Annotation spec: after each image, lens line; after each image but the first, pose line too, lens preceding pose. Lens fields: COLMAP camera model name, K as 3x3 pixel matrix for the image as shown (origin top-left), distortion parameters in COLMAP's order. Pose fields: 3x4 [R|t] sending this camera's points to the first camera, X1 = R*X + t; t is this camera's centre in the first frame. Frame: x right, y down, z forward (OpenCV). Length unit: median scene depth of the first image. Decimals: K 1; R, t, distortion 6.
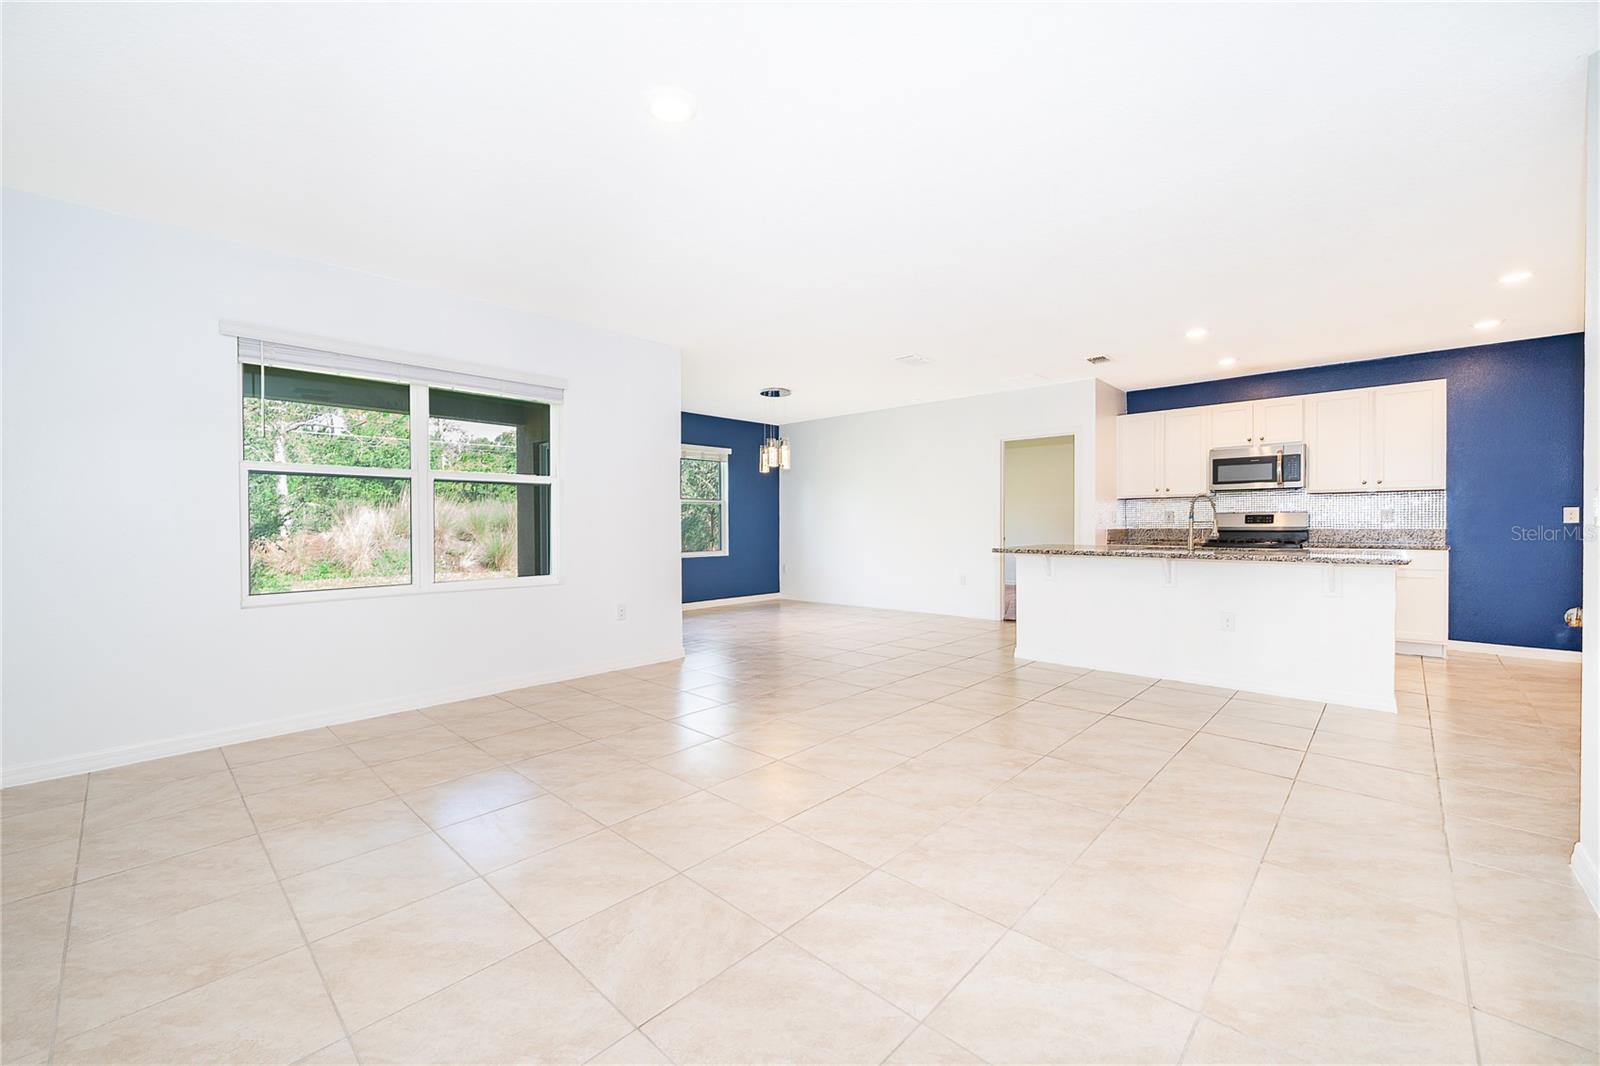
lens RADIAL K [[643.2, 0, 790.2], [0, 643.2, 526.1], [0, 0, 1]] dist [0.000922, -0.000804]
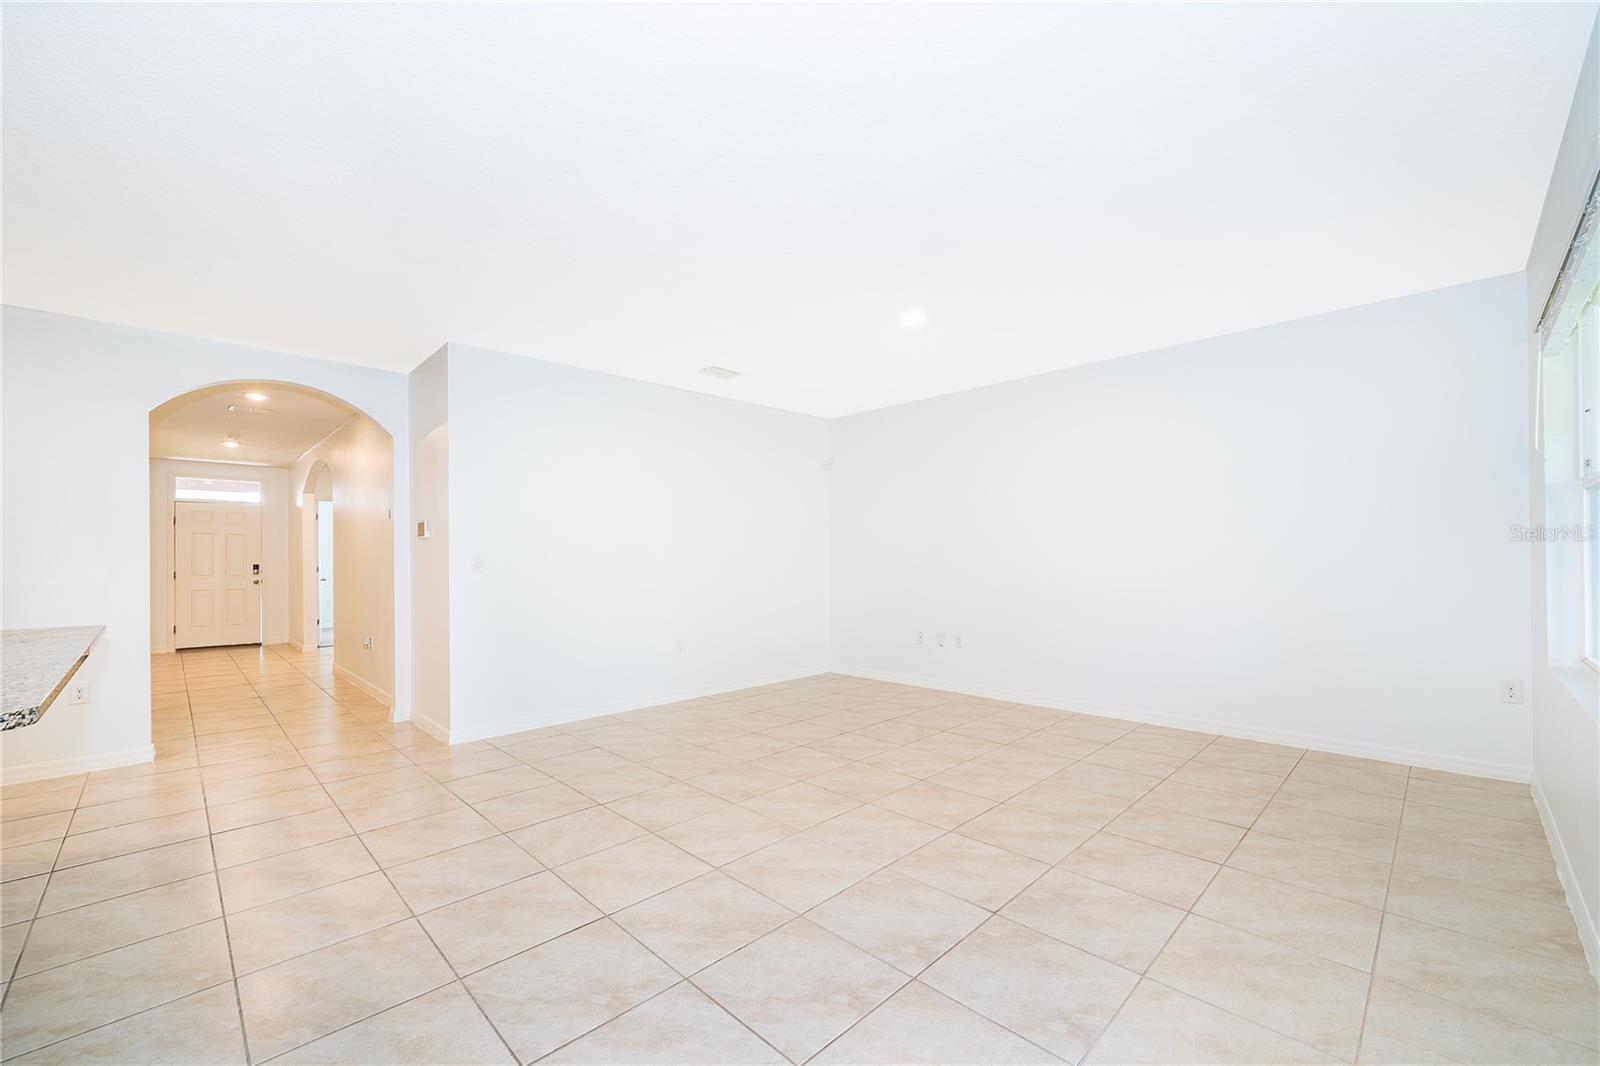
lens RADIAL K [[643.2, 0, 793.6], [0, 643.2, 559.9], [0, 0, 1]] dist [0.000922, -0.000804]
pose [[-0.999170, 0.015232, 0.037783, 0.027056], [0.015502, 0.999856, 0.006876, -0.013620], [-0.037673, 0.007456, -0.999262, 1.005683]]
